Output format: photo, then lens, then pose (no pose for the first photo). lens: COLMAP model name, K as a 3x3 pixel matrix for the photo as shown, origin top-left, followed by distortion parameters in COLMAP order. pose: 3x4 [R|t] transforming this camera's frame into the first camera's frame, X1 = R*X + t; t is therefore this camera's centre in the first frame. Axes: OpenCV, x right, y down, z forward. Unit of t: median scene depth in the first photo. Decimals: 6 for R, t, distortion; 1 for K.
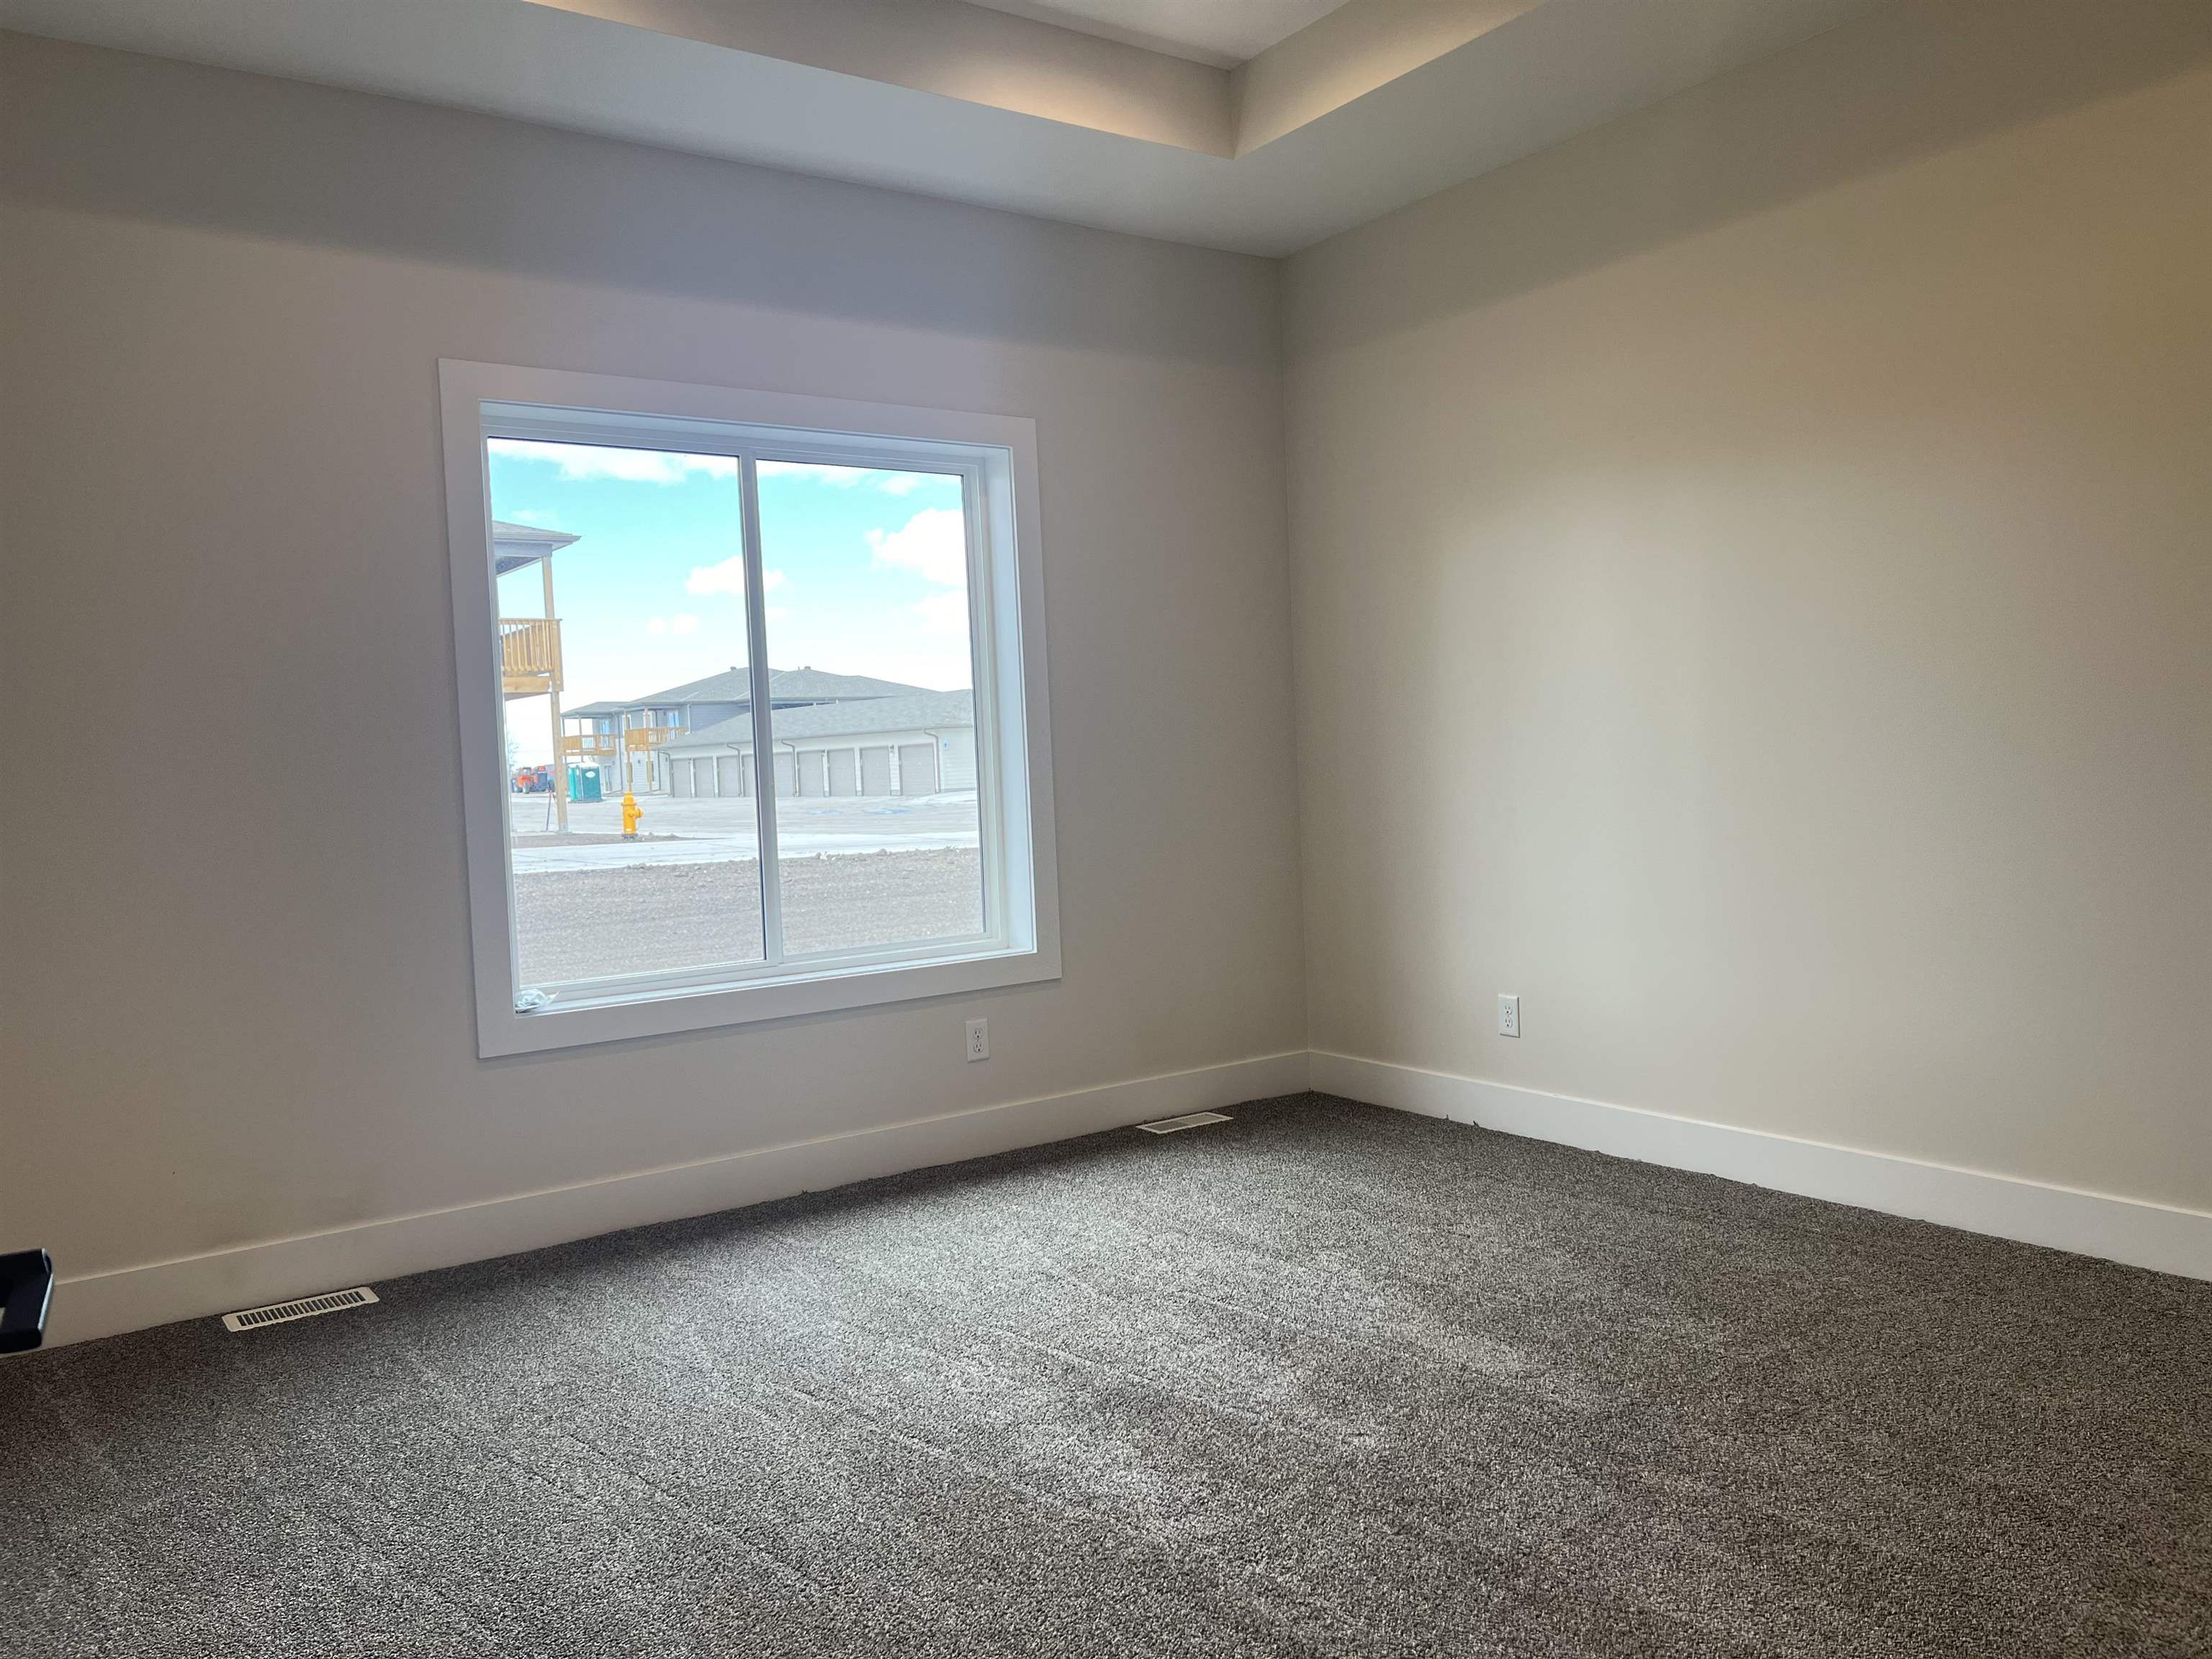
lens RADIAL K [[1647.8, 0, 1106.0], [0, 1647.8, 829.5], [0, 0, 1]] dist [0.092080, -0.153990]
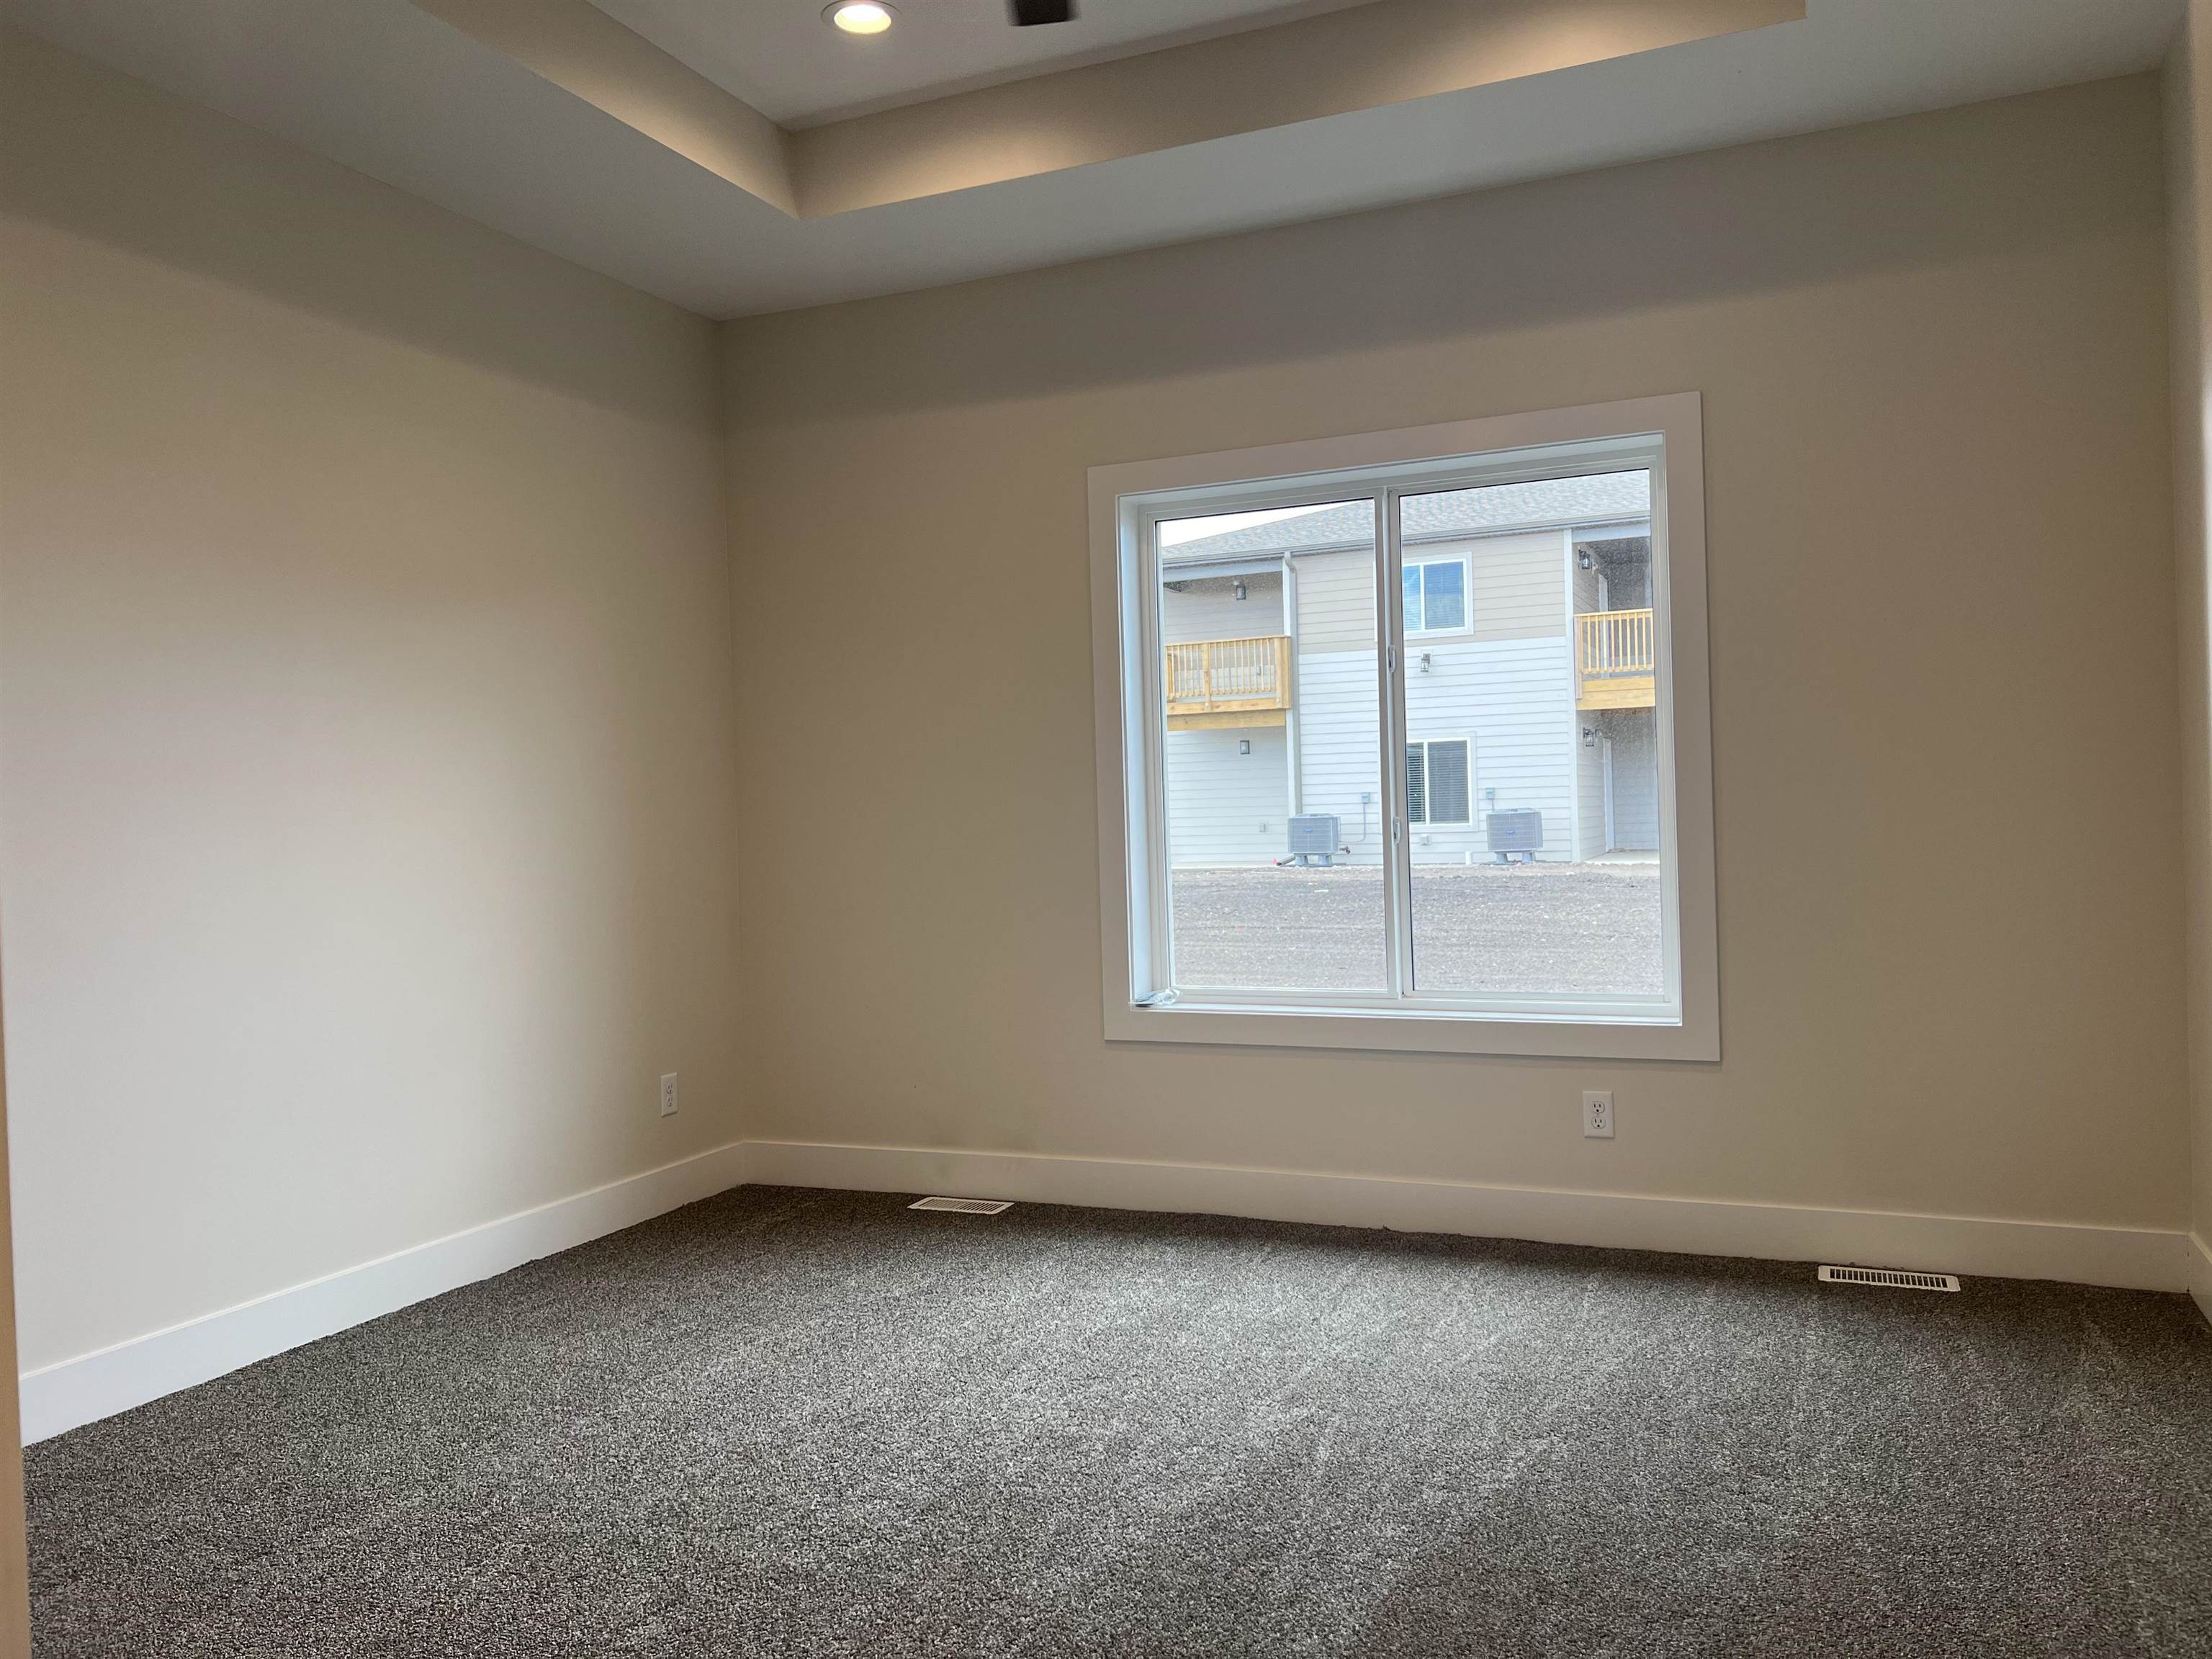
lens RADIAL K [[1548.4, 0, 1106.0], [0, 1548.4, 829.5], [0, 0, 1]] dist [0.002179, -0.052316]
pose [[0.516837, 0.038021, -0.855239, 0.489725], [-0.032545, 0.999164, 0.024752, -0.036350], [0.855465, 0.015041, 0.517643, 0.347741]]
